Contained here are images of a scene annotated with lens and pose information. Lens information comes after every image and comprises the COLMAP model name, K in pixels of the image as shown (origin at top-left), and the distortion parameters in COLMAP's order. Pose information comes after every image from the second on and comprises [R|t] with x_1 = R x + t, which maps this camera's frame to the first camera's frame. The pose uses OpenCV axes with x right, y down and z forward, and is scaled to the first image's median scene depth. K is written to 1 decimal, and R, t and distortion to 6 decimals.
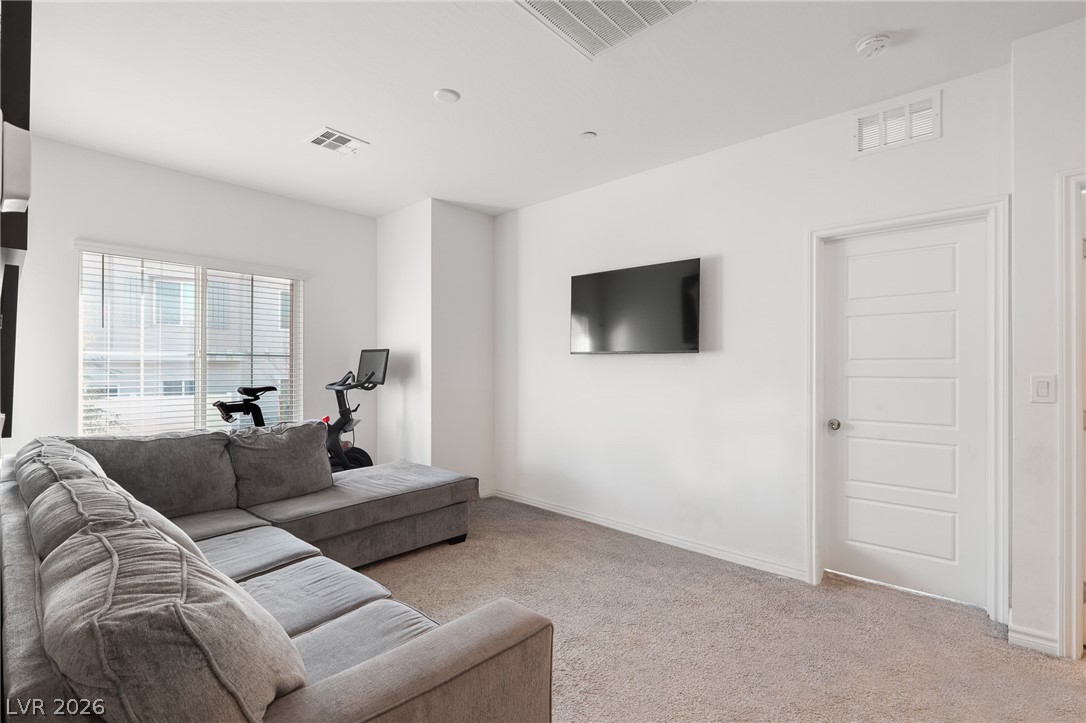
lens RADIAL K [[496.9, 0, 543.0], [0, 496.9, 361.5], [0, 0, 1]] dist [-0.001742, -0.000861]
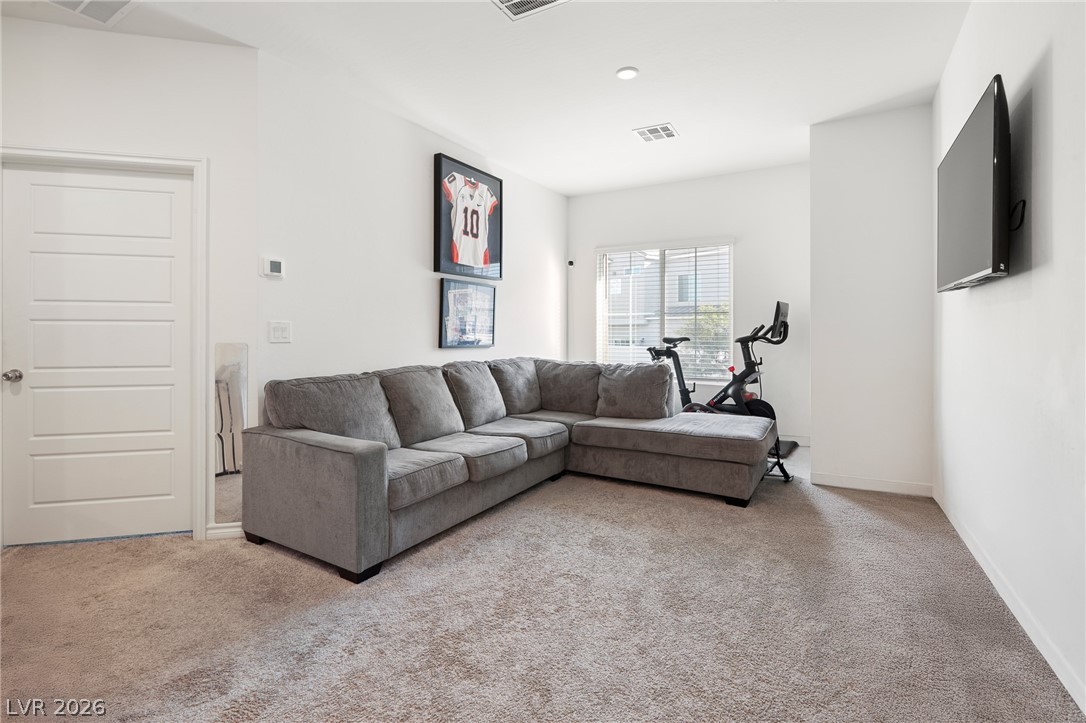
lens RADIAL K [[497.4, 0, 543.8], [0, 497.4, 328.3], [0, 0, 1]] dist [-0.000664, -0.000039]
pose [[0.196087, -0.005547, -0.980571, 0.601588], [0.012198, 0.999920, -0.003217, 0.027392], [0.980511, -0.011331, 0.196139, 0.415196]]
